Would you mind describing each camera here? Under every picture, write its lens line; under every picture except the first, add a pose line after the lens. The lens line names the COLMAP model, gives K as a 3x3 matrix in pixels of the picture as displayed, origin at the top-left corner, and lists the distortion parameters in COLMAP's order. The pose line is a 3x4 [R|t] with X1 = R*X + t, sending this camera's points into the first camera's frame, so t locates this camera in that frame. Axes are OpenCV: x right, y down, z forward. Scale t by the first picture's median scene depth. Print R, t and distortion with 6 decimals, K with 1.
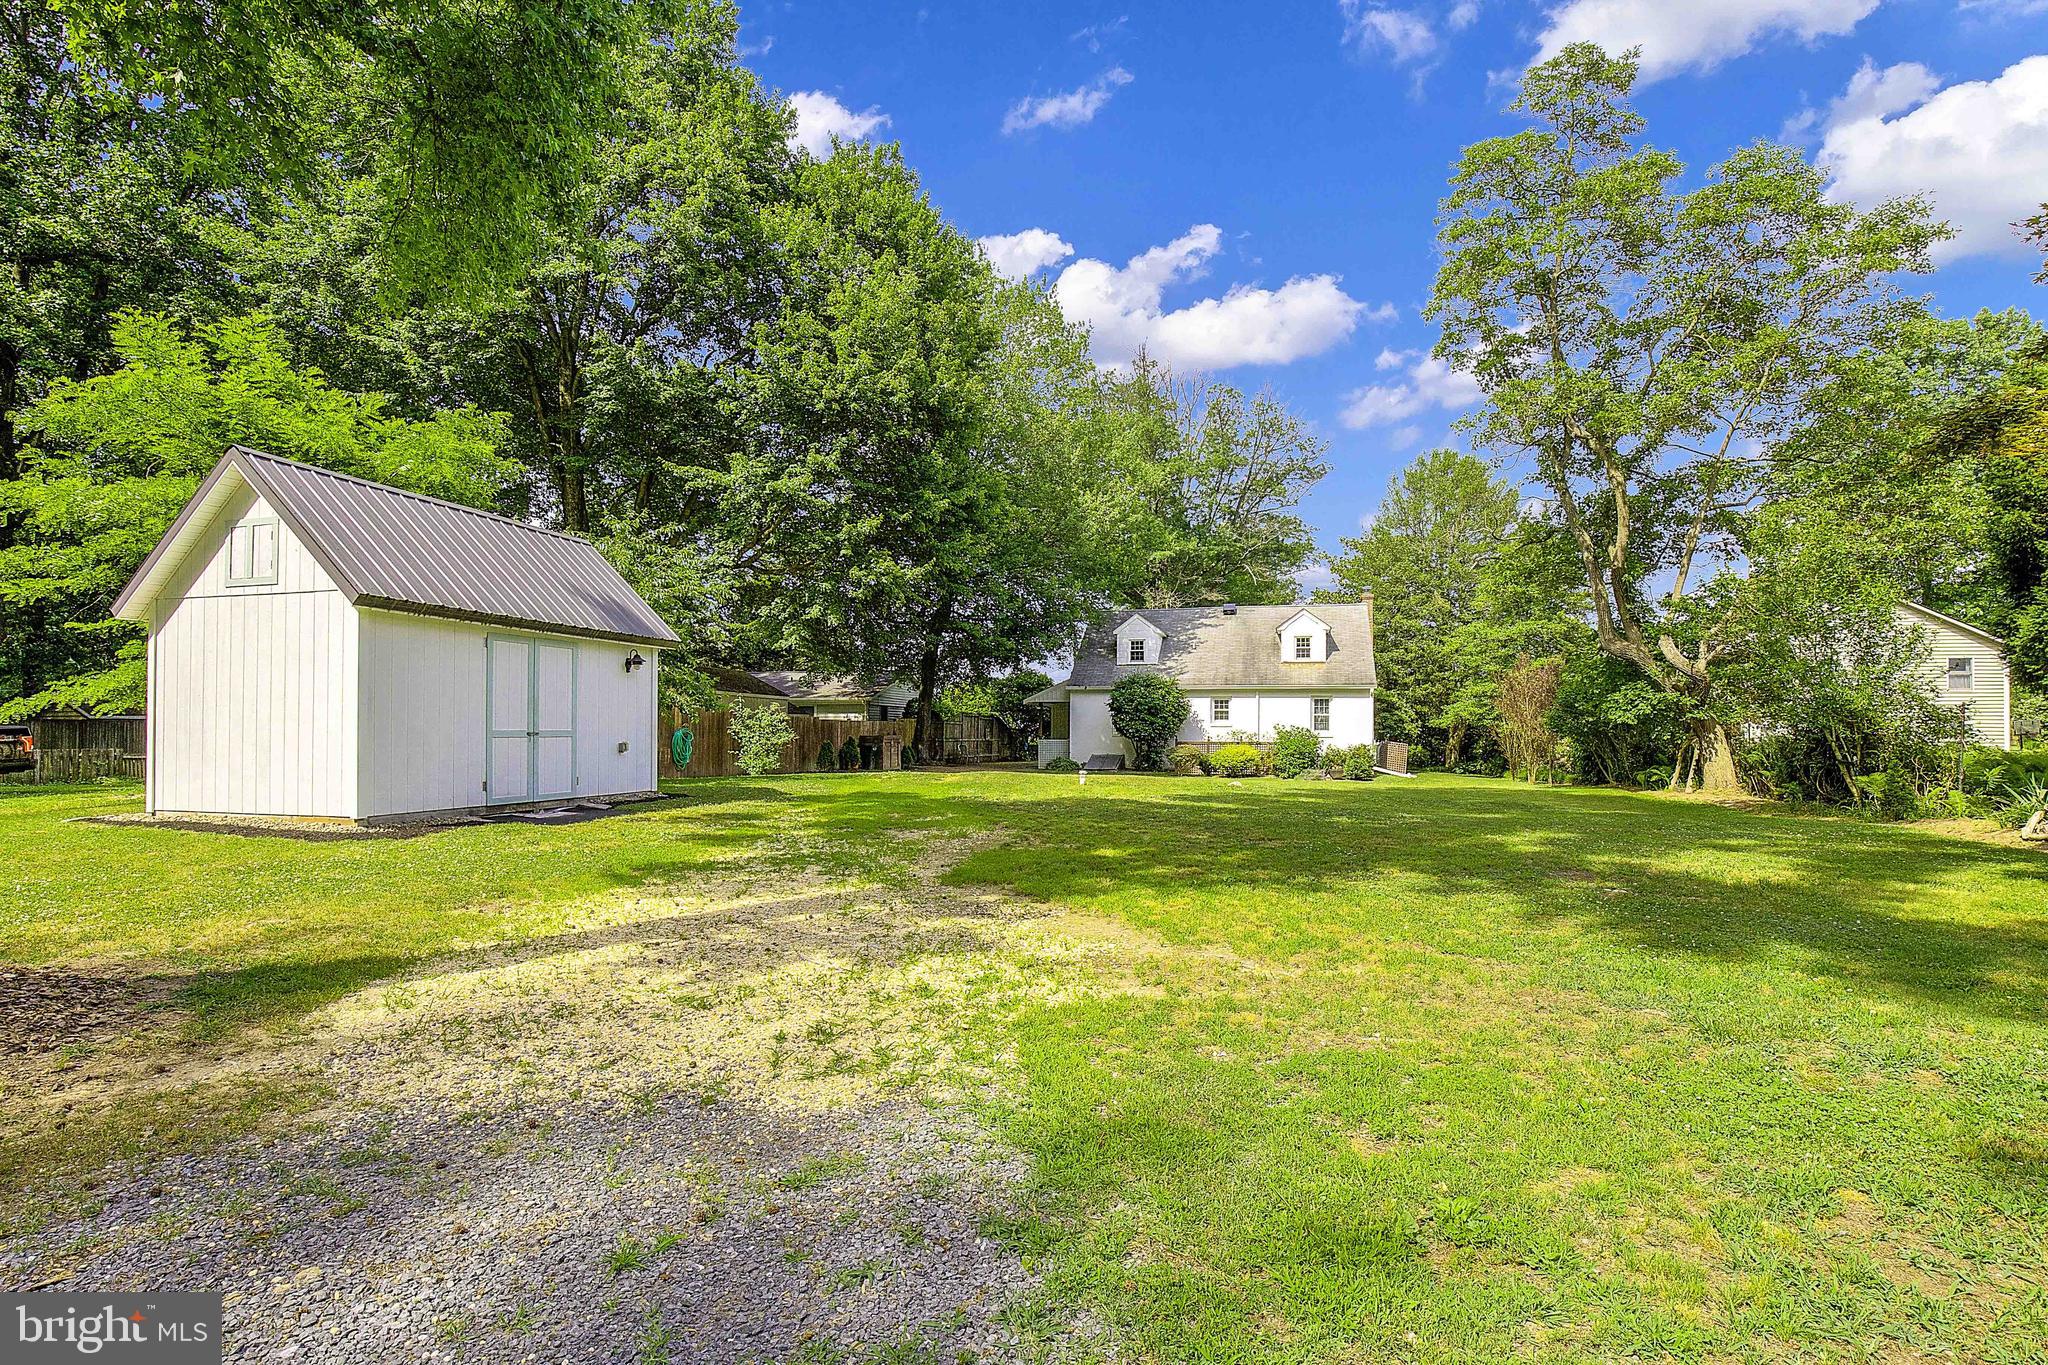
lens RADIAL K [[951.8, 0, 1014.8], [0, 951.8, 712.3], [0, 0, 1]] dist [0.000535, 0.000220]
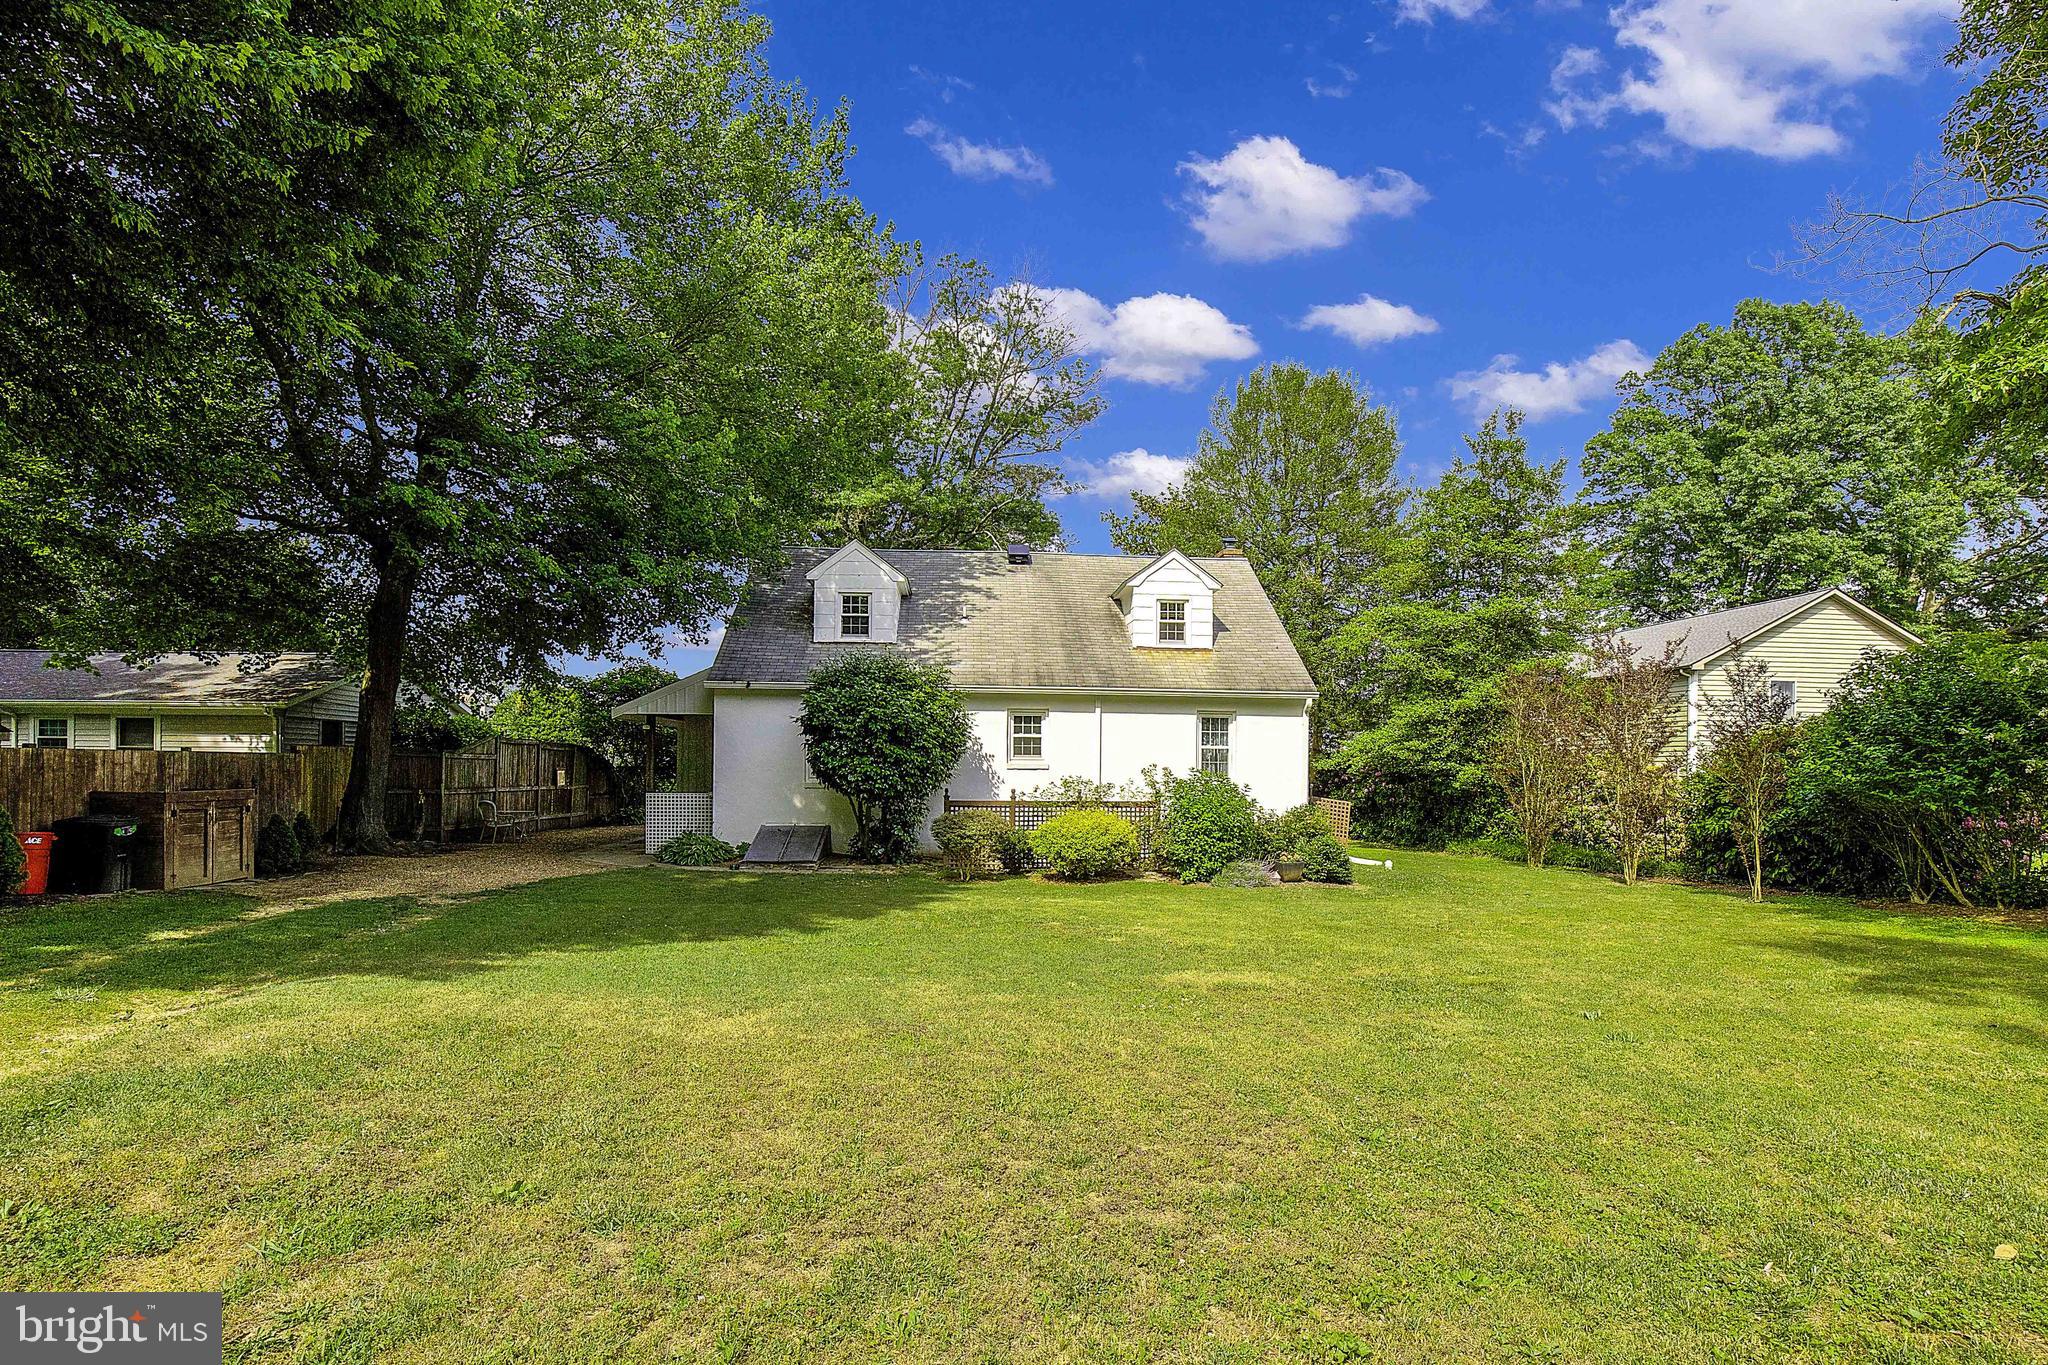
lens RADIAL K [[946.4, 0, 1008.9], [0, 946.4, 766.7], [0, 0, 1]] dist [0.002816, 0.000393]
pose [[0.939413, 0.004009, 0.342765, 0.036350], [-0.011373, 0.999746, 0.019477, 0.004126], [-0.342599, -0.022195, 0.939219, 0.531001]]
